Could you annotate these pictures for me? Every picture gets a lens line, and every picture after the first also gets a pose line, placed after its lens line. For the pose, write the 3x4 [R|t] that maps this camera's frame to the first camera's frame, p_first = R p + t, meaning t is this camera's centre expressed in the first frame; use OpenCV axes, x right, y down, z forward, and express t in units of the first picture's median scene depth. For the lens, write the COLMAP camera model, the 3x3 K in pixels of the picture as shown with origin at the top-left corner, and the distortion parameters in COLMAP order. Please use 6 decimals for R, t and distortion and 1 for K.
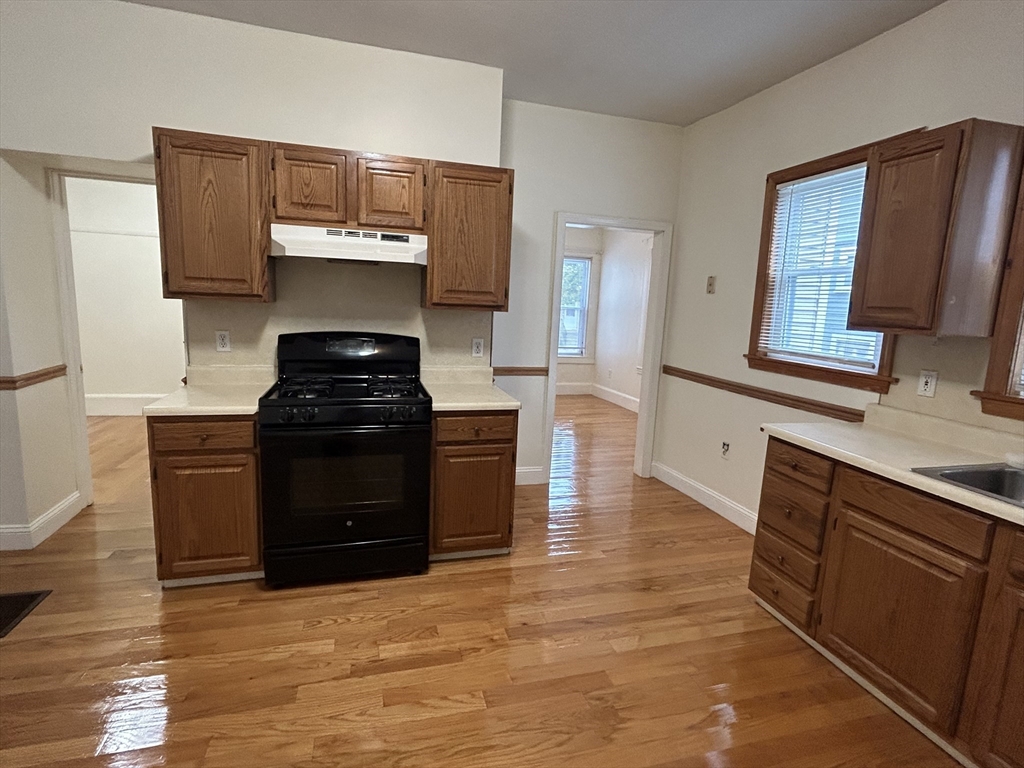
lens RADIAL K [[511.7, 0, 510.3], [0, 511.7, 382.7], [0, 0, 1]] dist [-0.004550, 0.000409]
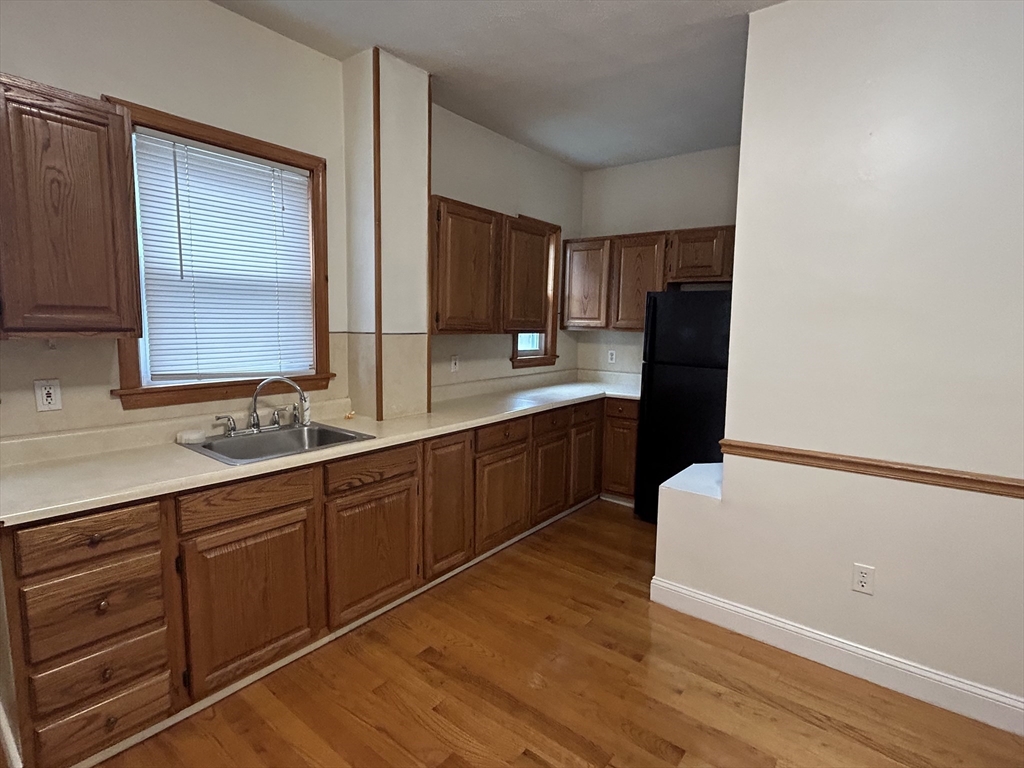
lens RADIAL K [[511.7, 0, 507.1], [0, 511.7, 382.8], [0, 0, 1]] dist [-0.004550, 0.000409]
pose [[-0.582225, -0.147127, 0.799605, -0.265721], [0.086417, 0.966720, 0.240800, -0.146985], [-0.808422, 0.209299, -0.550135, 0.815102]]
